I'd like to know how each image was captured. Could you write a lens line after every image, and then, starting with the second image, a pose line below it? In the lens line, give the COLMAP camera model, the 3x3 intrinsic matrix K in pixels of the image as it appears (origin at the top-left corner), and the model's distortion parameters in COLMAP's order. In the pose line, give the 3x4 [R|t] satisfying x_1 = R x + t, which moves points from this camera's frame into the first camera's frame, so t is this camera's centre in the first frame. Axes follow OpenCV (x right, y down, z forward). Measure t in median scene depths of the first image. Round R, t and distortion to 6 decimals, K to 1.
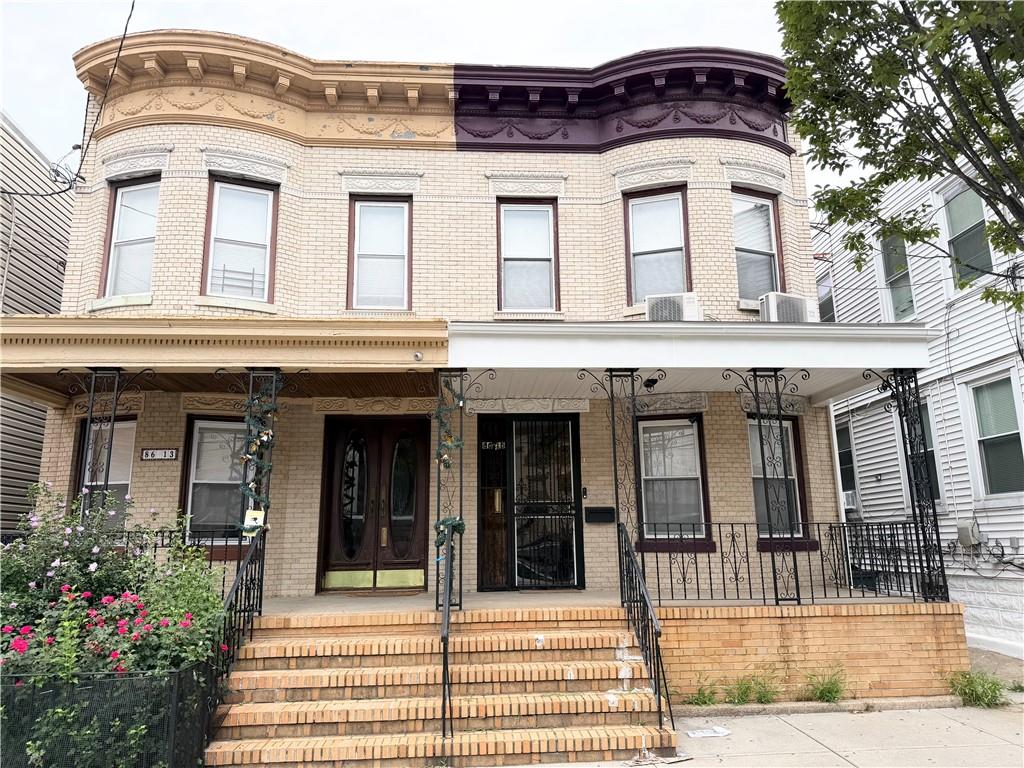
lens RADIAL K [[729.4, 0, 510.8], [0, 729.4, 390.3], [0, 0, 1]] dist [0.031727, -0.056196]
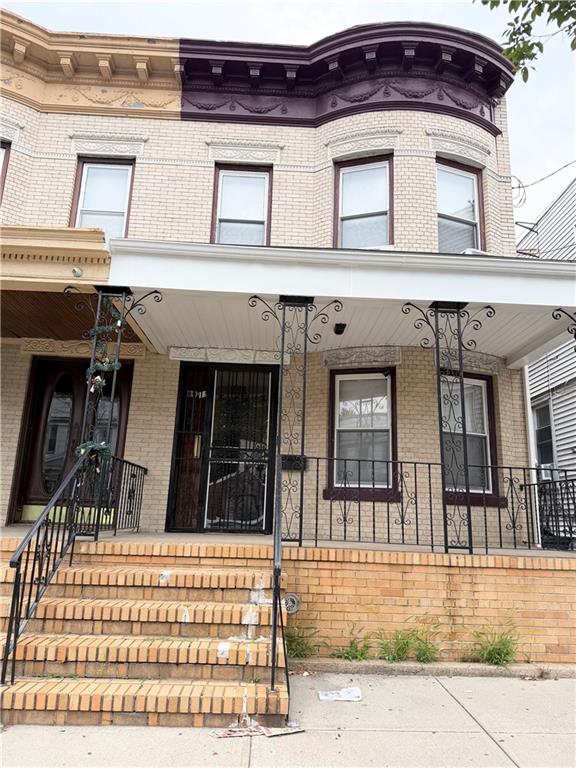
lens RADIAL K [[547.0, 0, 287.4], [0, 547.0, 389.1], [0, 0, 1]] dist [0.031727, -0.056196]
pose [[0.998547, 0.041066, -0.034885, 0.137219], [-0.042021, 0.998749, -0.027102, 0.088094], [0.033728, 0.028528, 0.999024, 0.231109]]
